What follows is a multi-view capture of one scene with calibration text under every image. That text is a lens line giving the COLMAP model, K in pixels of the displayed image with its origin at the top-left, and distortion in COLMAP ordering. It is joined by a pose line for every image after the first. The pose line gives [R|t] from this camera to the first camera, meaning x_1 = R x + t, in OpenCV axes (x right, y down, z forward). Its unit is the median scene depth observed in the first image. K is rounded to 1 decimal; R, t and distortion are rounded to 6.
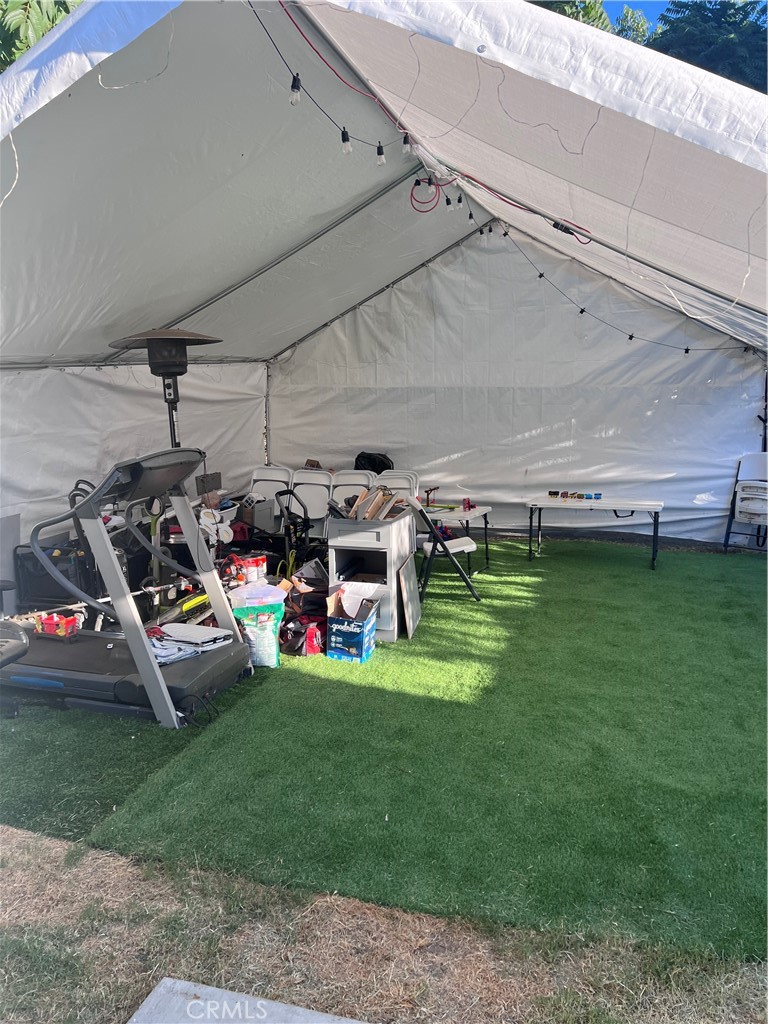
lens RADIAL K [[763.6, 0, 366.4], [0, 763.6, 536.0], [0, 0, 1]] dist [0.053051, -0.068637]
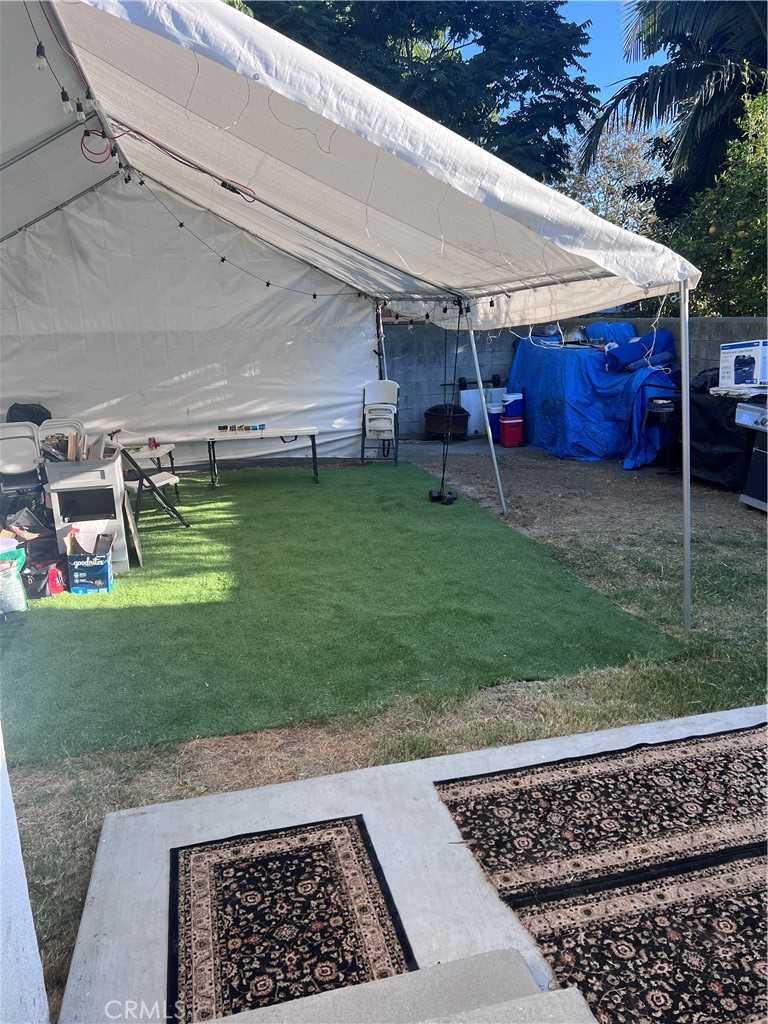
lens RADIAL K [[763.6, 0, 372.8], [0, 763.6, 529.4], [0, 0, 1]] dist [0.053051, -0.068637]
pose [[0.869315, -0.150921, 0.470653, -0.106403], [0.122856, 0.988335, 0.090003, 0.016017], [-0.478746, -0.020418, 0.877716, -0.075239]]
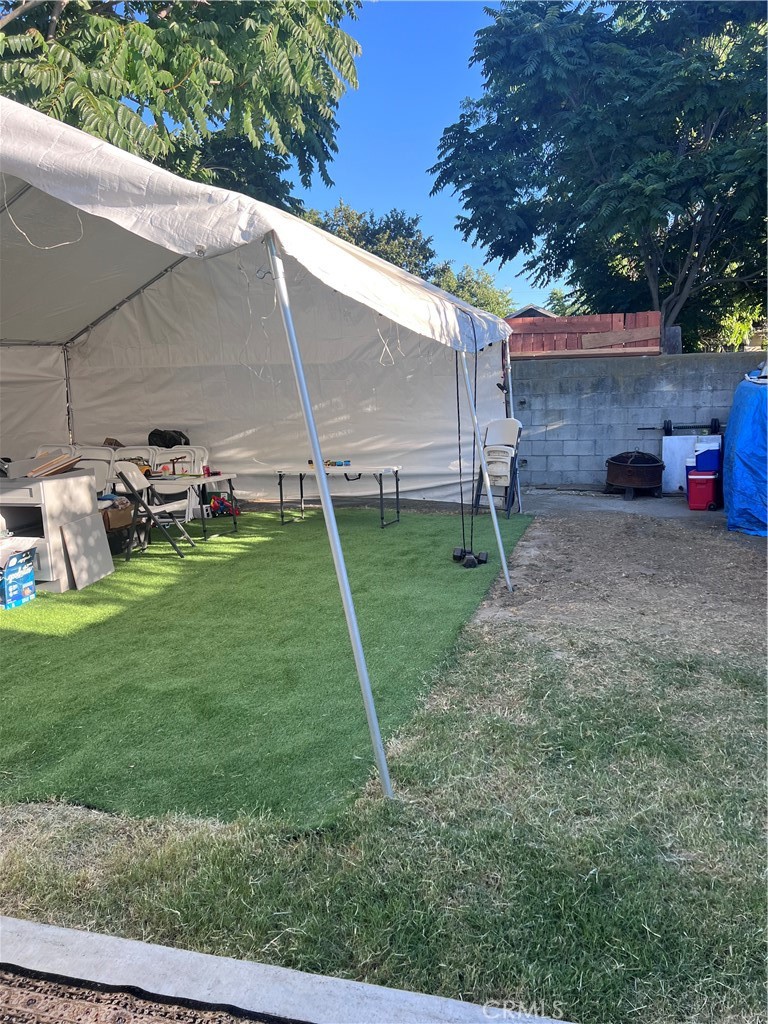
lens RADIAL K [[763.6, 0, 356.7], [0, 763.6, 525.8], [0, 0, 1]] dist [0.053051, -0.068637]
pose [[0.999568, -0.027011, 0.011547, 0.283495], [0.027110, 0.999596, -0.008488, 0.042213], [-0.011313, 0.008797, 0.999897, -0.053707]]
